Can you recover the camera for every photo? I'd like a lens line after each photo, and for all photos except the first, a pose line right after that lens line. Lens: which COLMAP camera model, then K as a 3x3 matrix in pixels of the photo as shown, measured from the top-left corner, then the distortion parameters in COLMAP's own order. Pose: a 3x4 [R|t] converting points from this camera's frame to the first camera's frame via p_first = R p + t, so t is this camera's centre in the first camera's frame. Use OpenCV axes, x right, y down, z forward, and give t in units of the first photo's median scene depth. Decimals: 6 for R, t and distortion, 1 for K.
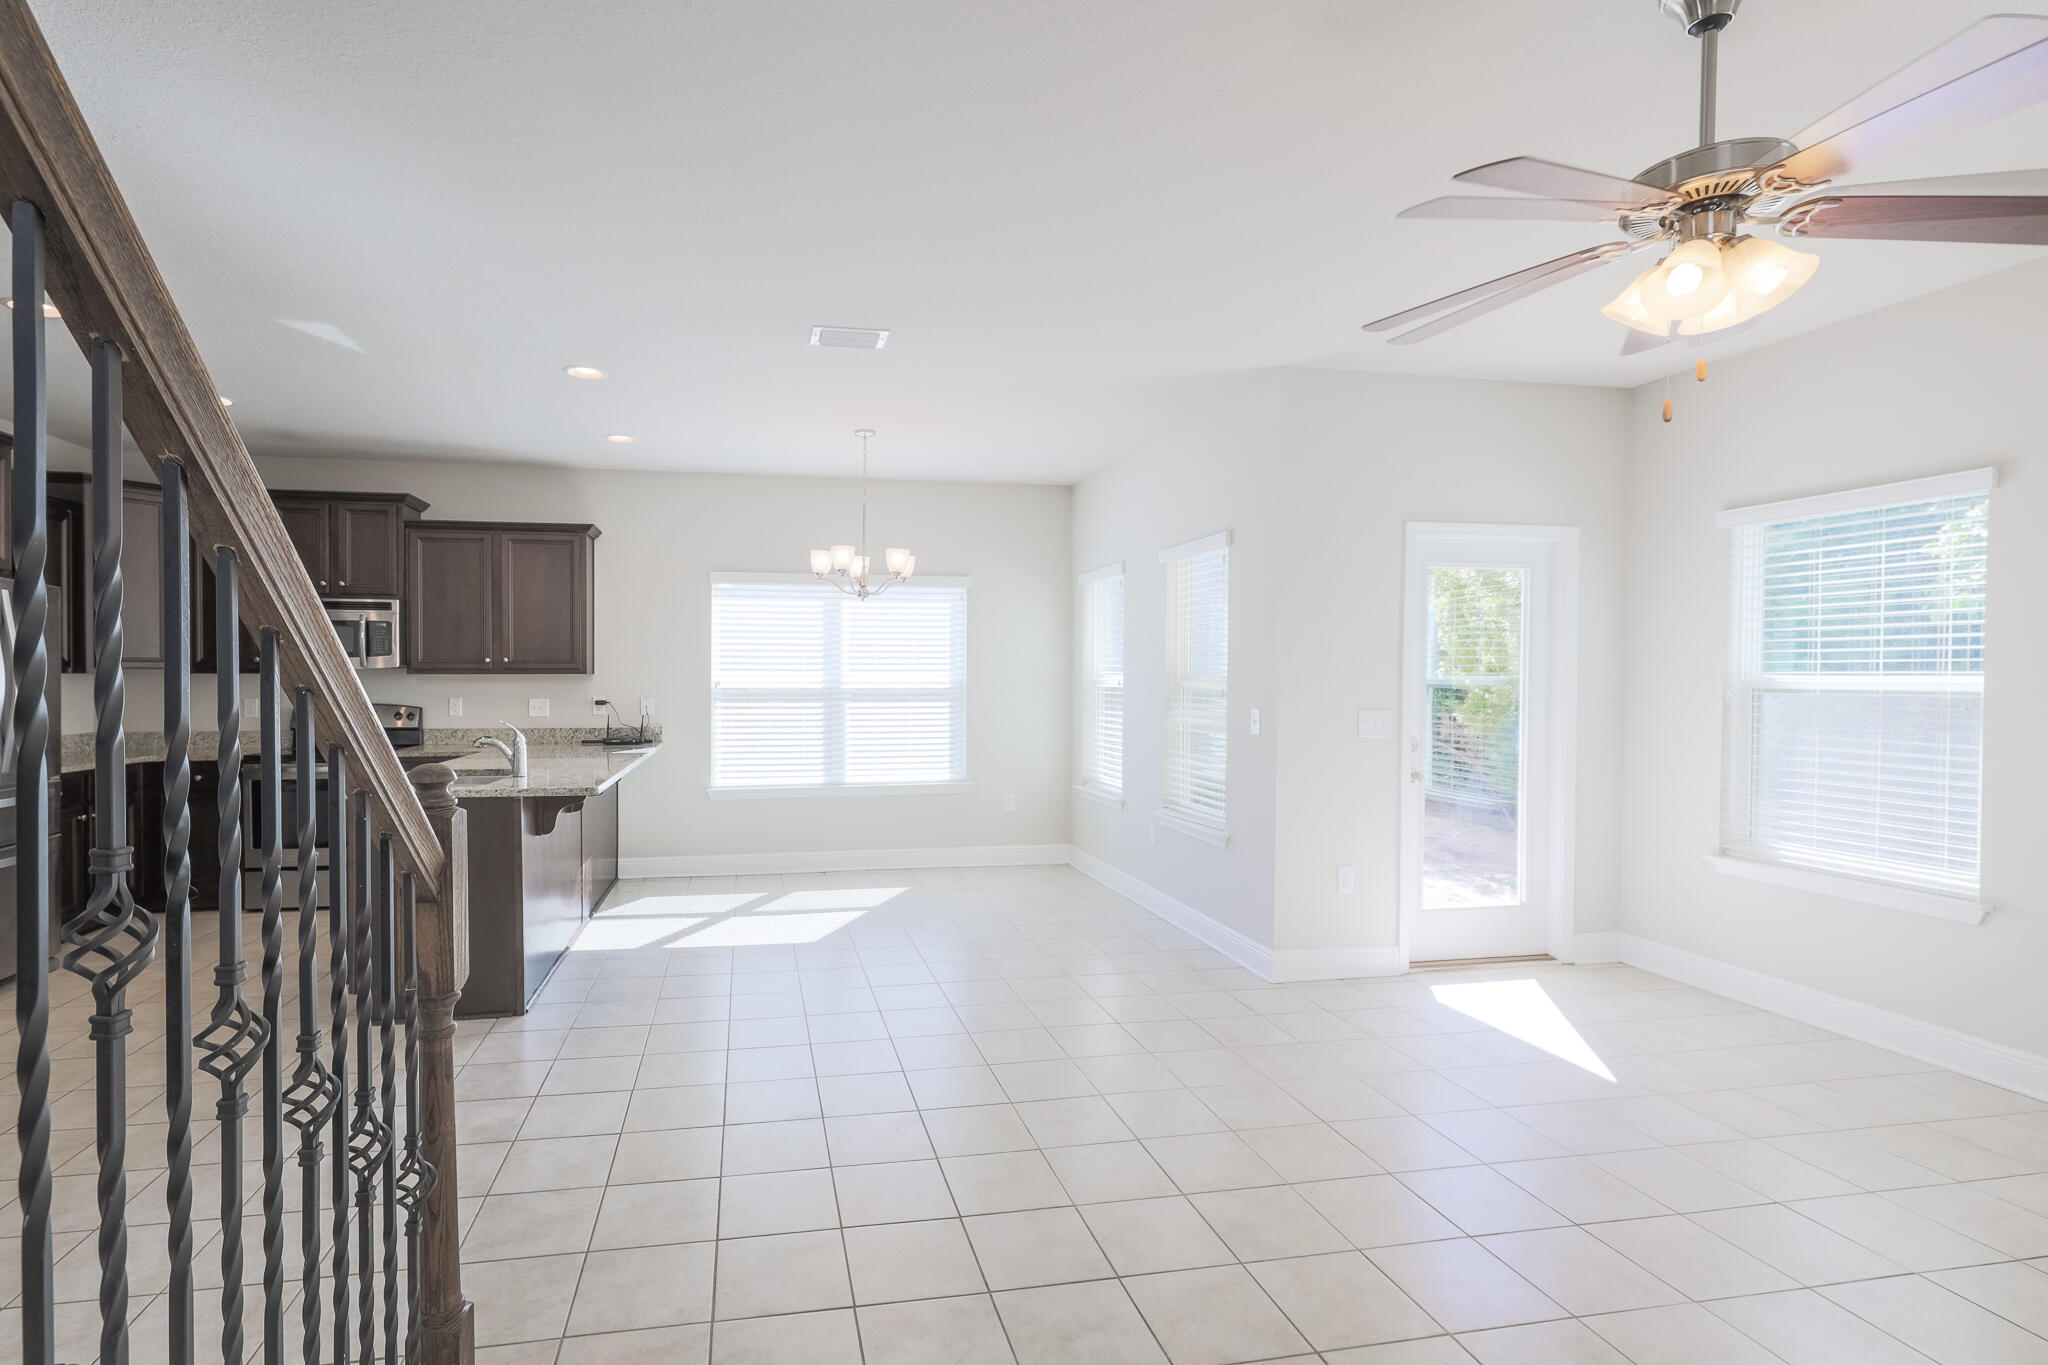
lens RADIAL K [[903.7, 0, 875.5], [0, 903.7, 676.3], [0, 0, 1]] dist [-0.002959, -0.002894]
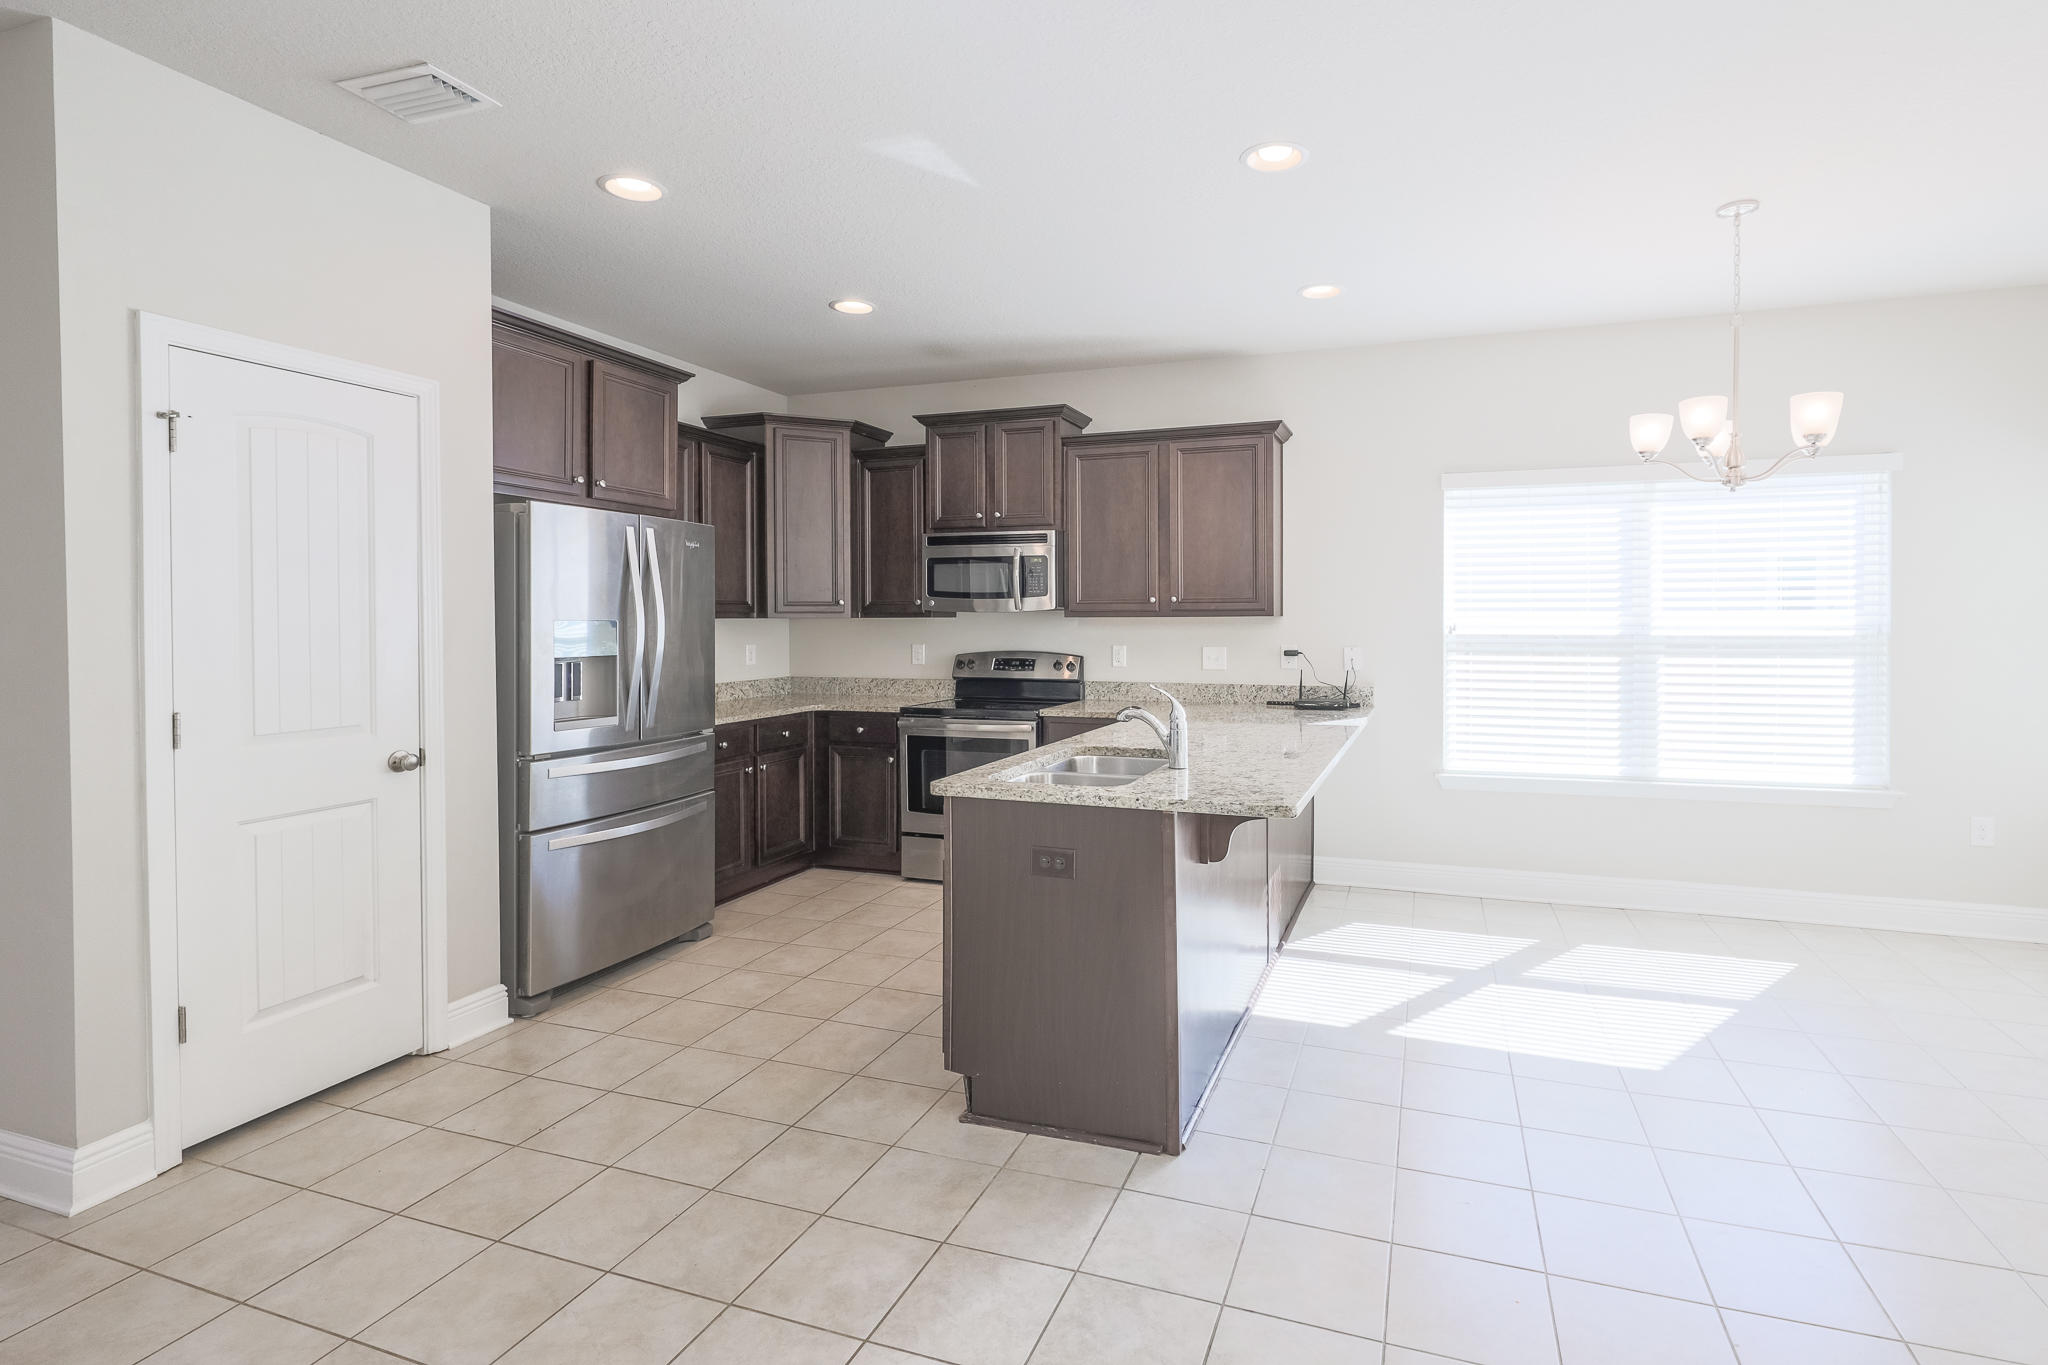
lens RADIAL K [[903.7, 0, 1018.1], [0, 903.7, 630.1], [0, 0, 1]] dist [-0.002959, -0.002894]
pose [[0.835232, 0.003644, -0.549886, -0.085623], [0.003543, 0.999922, 0.012008, -0.000926], [0.549886, -0.011978, 0.835154, 0.259242]]
